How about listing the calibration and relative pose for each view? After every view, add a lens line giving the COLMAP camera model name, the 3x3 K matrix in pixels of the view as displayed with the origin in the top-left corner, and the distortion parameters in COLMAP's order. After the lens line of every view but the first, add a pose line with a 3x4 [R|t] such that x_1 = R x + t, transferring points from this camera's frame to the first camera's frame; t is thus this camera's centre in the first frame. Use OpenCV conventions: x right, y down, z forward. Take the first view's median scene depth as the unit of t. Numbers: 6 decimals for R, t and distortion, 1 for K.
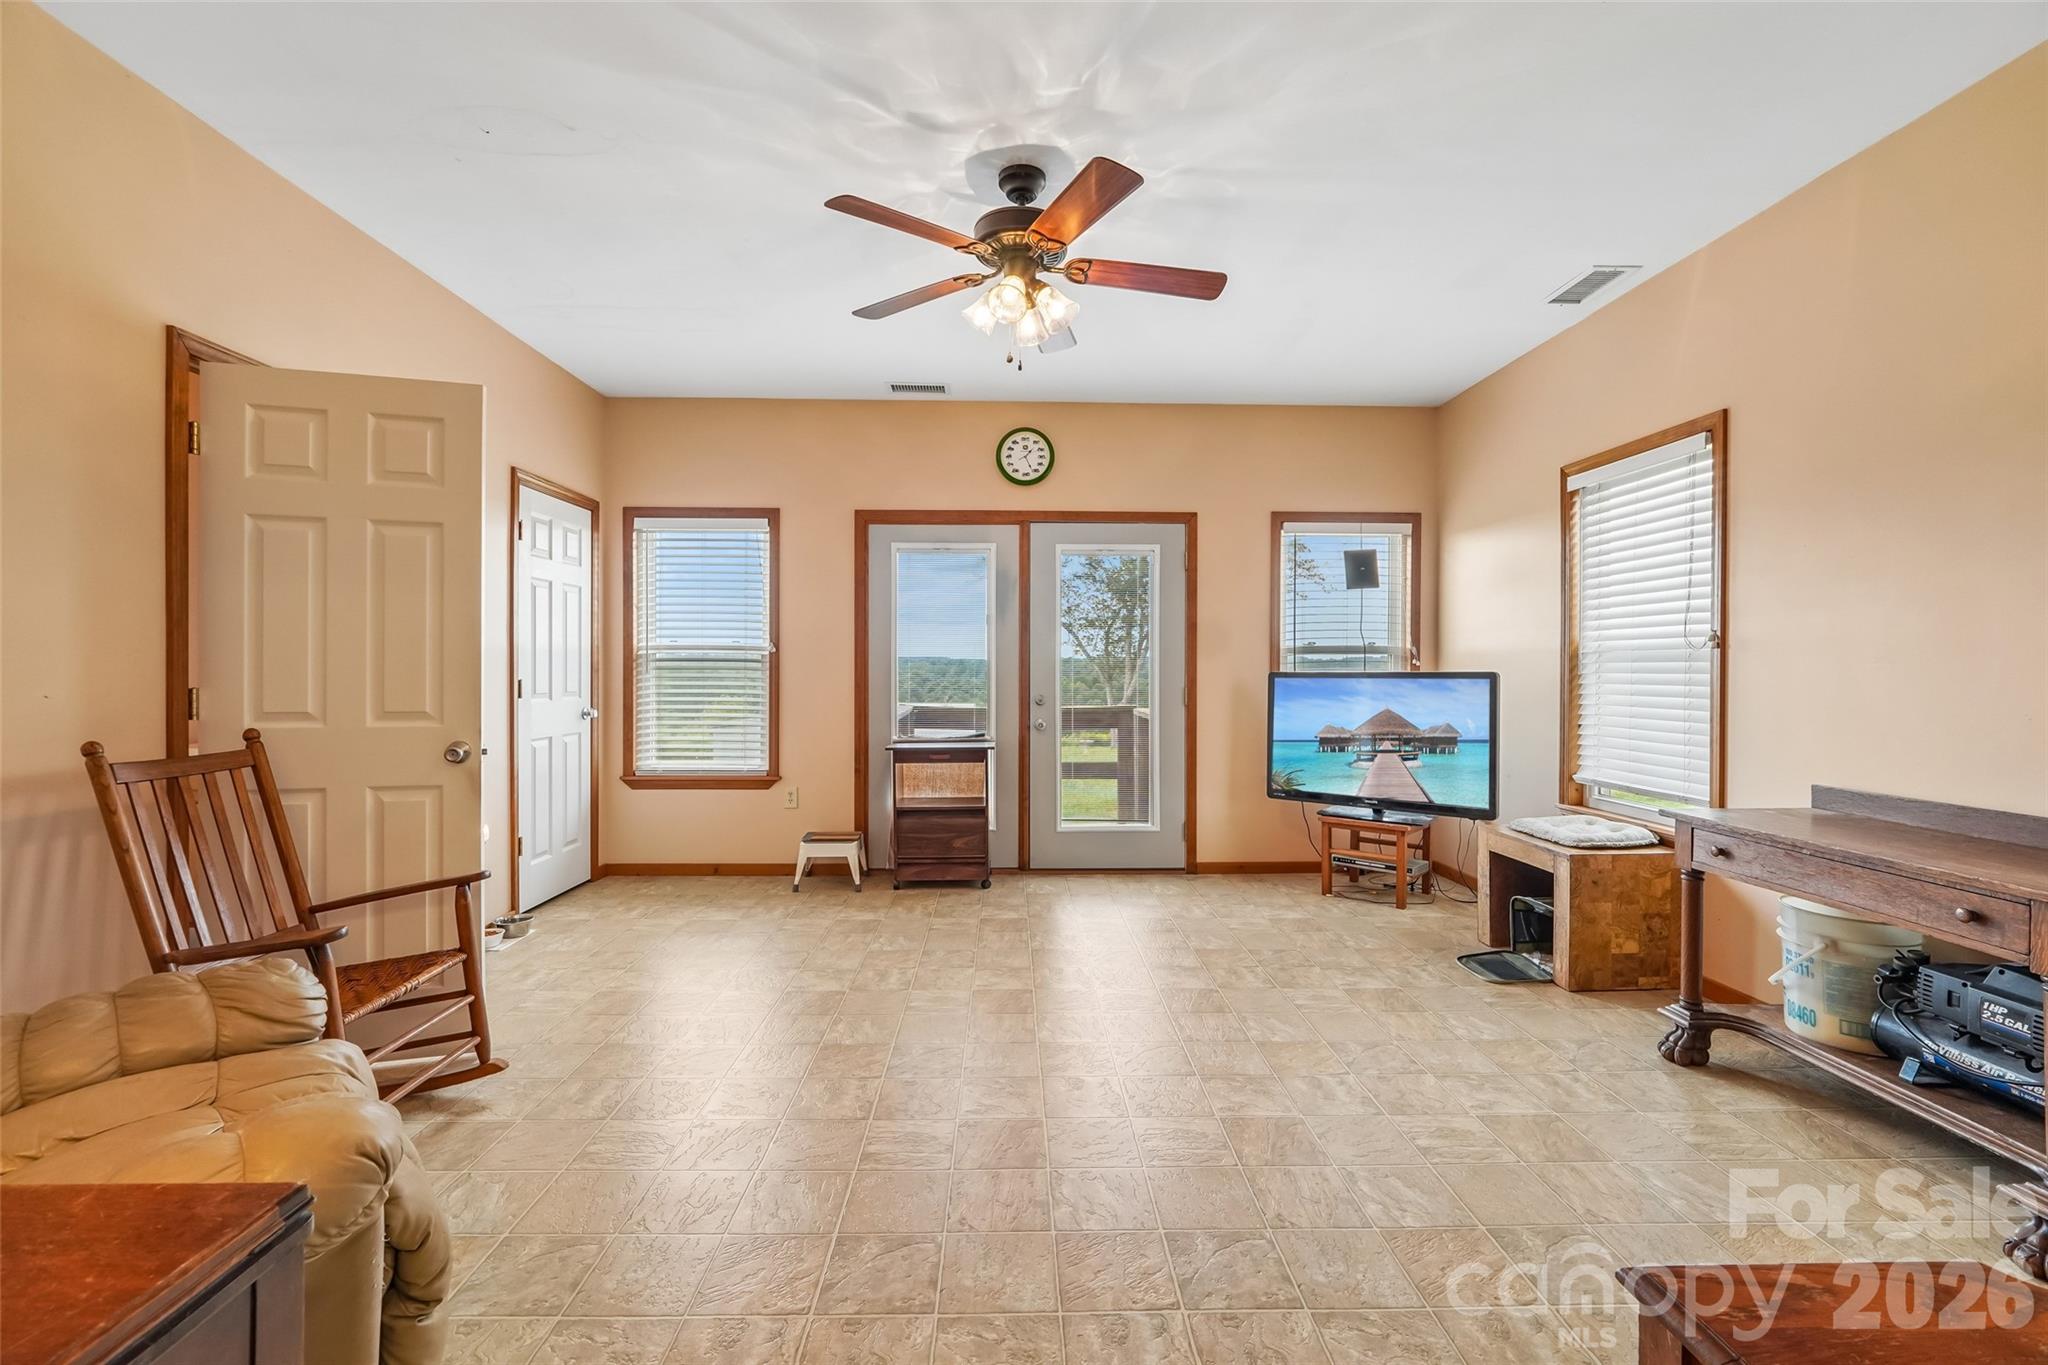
lens RADIAL K [[860.3, 0, 1023.7], [0, 860.3, 677.7], [0, 0, 1]] dist [-0.009899, 0.001178]
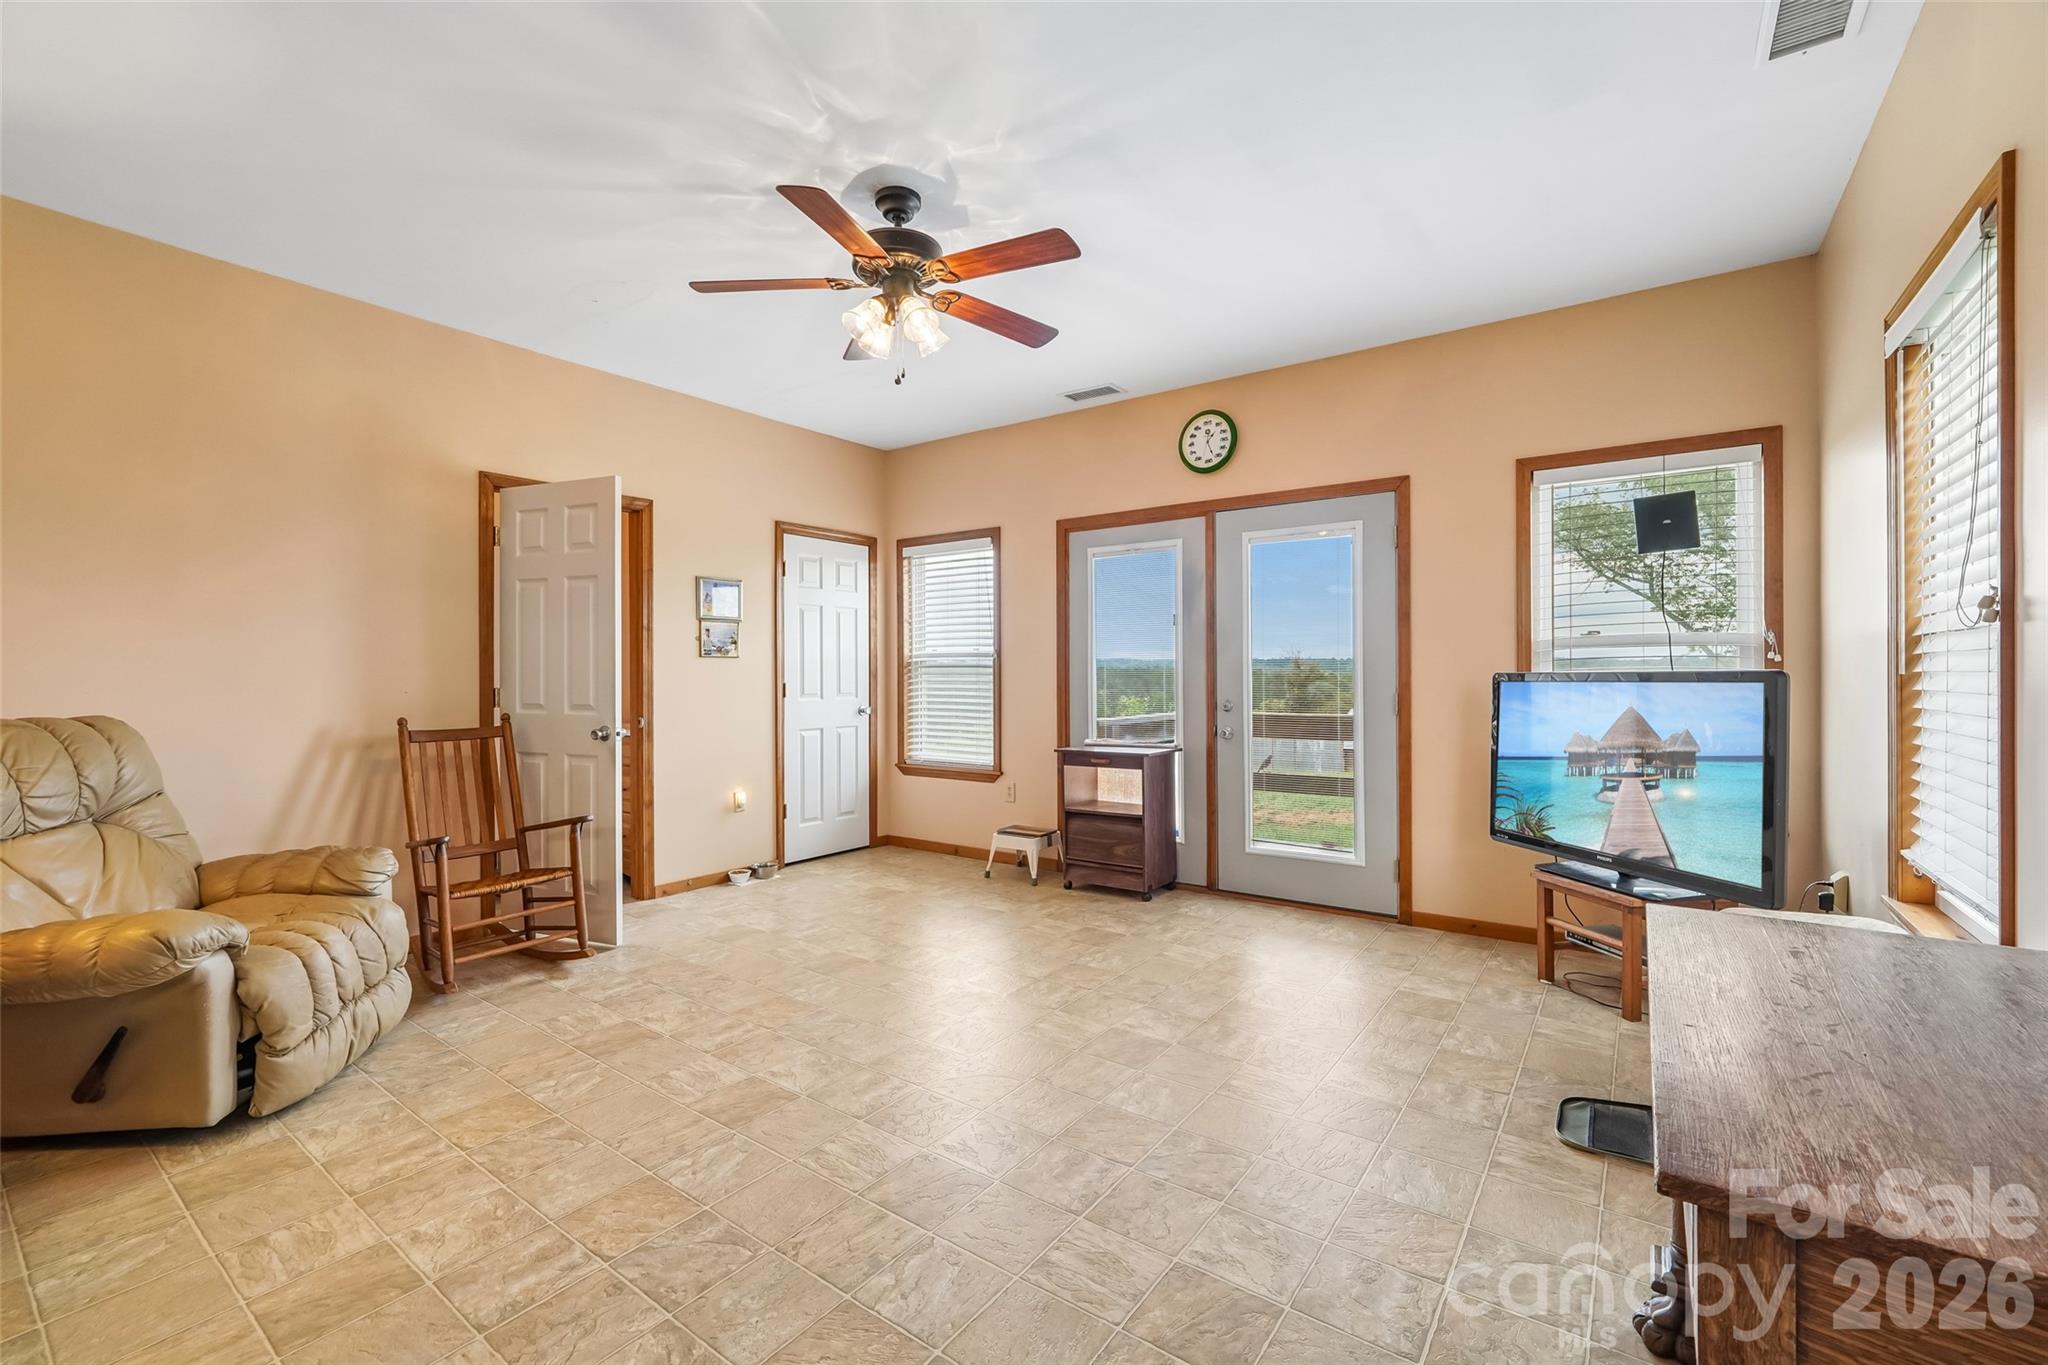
lens RADIAL K [[860.3, 0, 1023.7], [0, 860.3, 677.7], [0, 0, 1]] dist [-0.009899, 0.001178]
pose [[0.794415, -0.003672, -0.607365, 0.405528], [0.000919, 0.999988, -0.004843, 0.000680], [0.607375, 0.003289, 0.794408, 0.146981]]
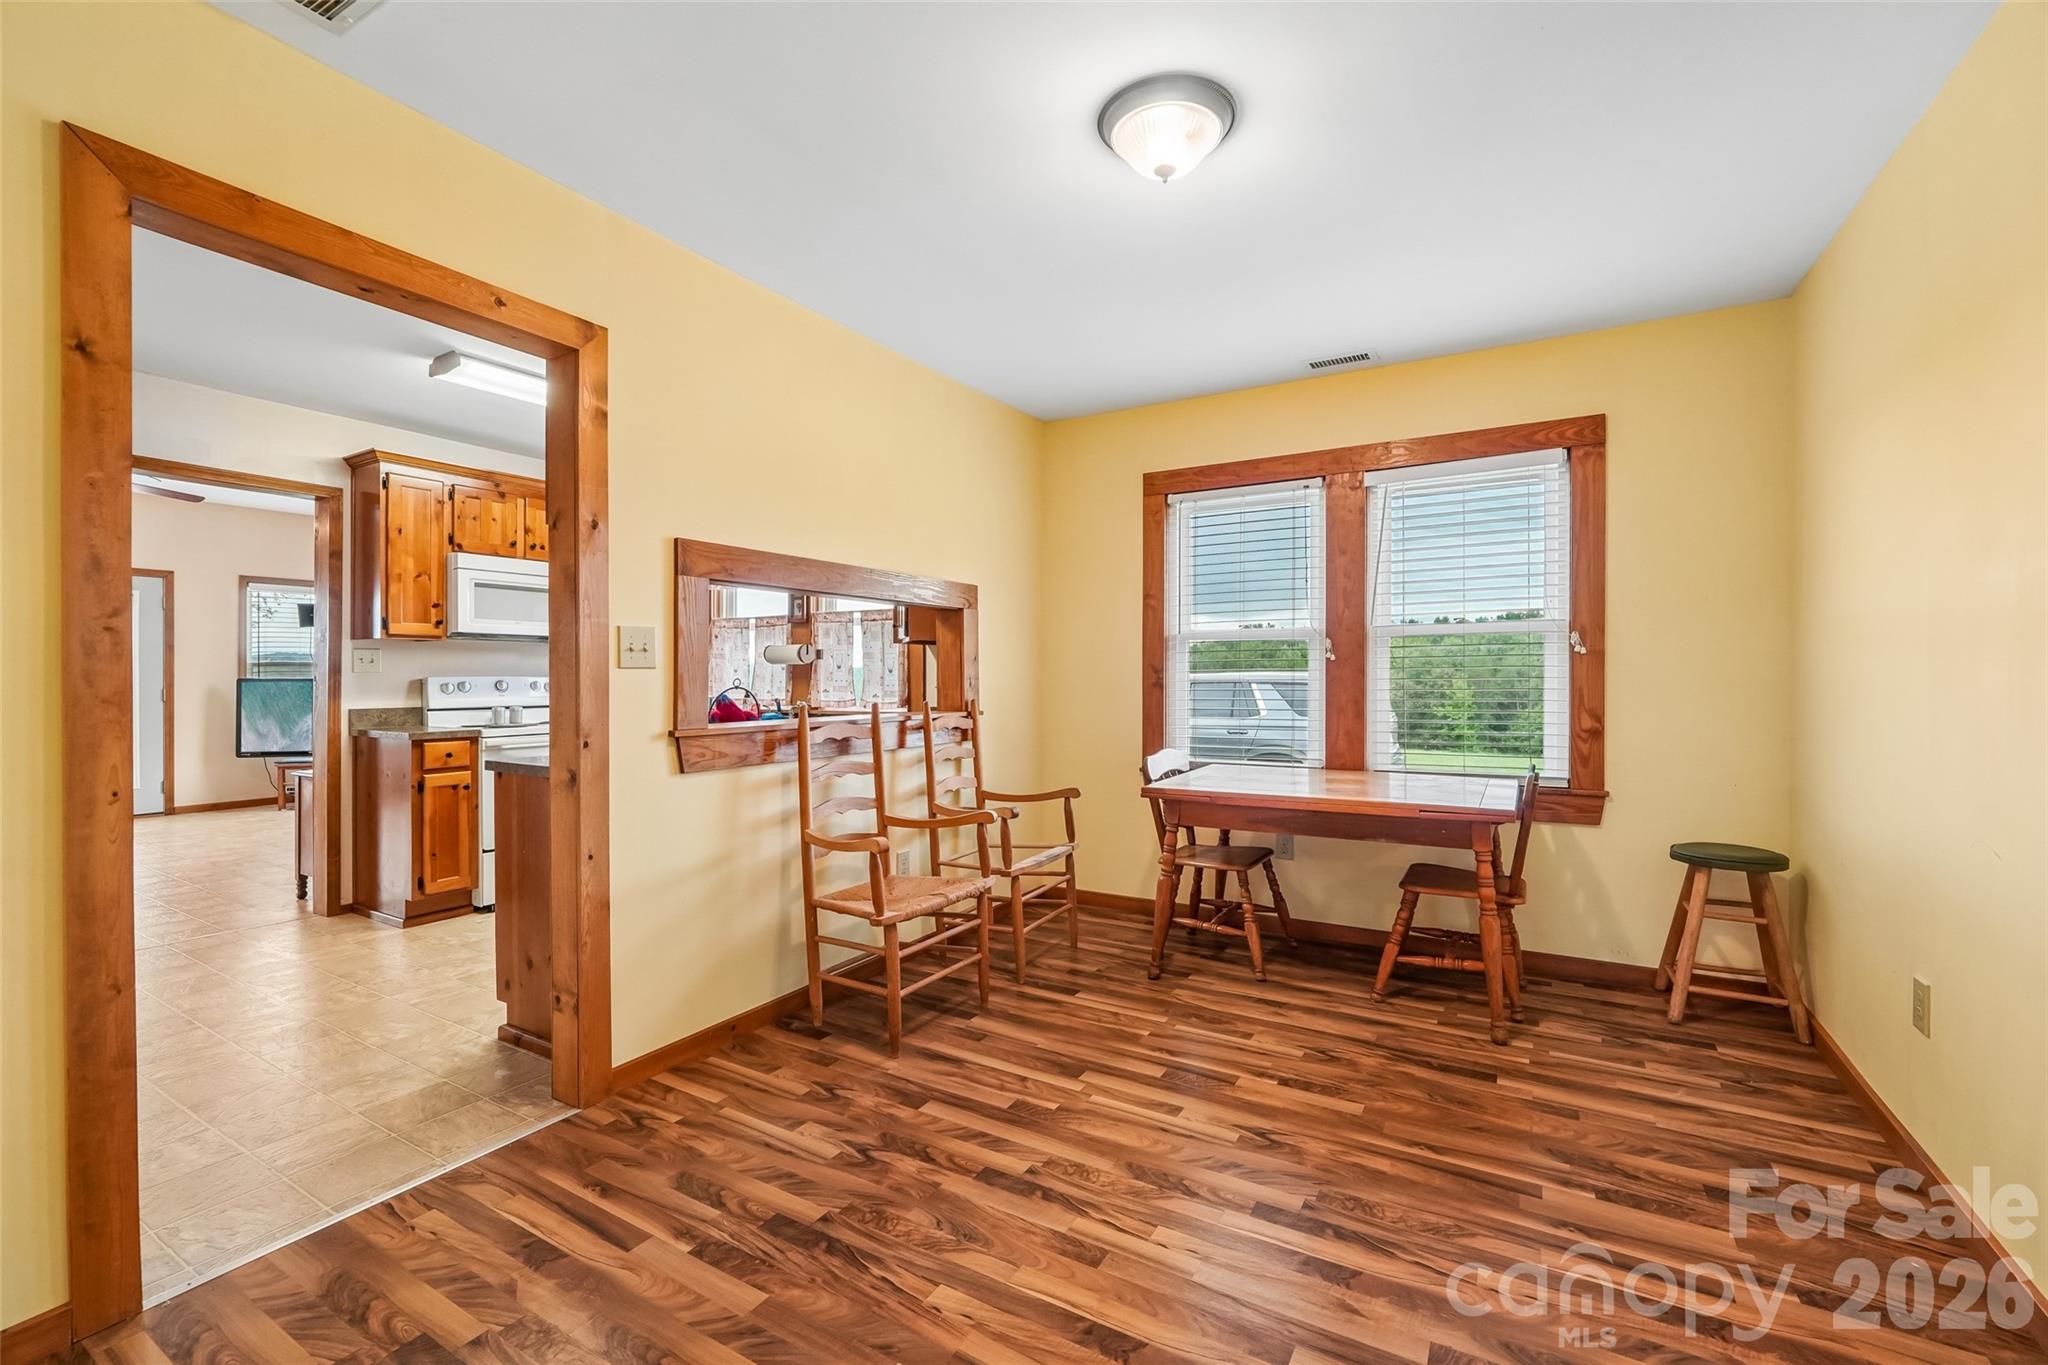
lens RADIAL K [[860.3, 0, 1023.7], [0, 860.3, 677.7], [0, 0, 1]] dist [-0.009899, 0.001178]
pose [[0.533461, -0.002988, 0.845819, -0.262271], [0.005144, 0.999987, 0.000288, -0.001784], [-0.845809, 0.004198, 0.533469, -1.028139]]
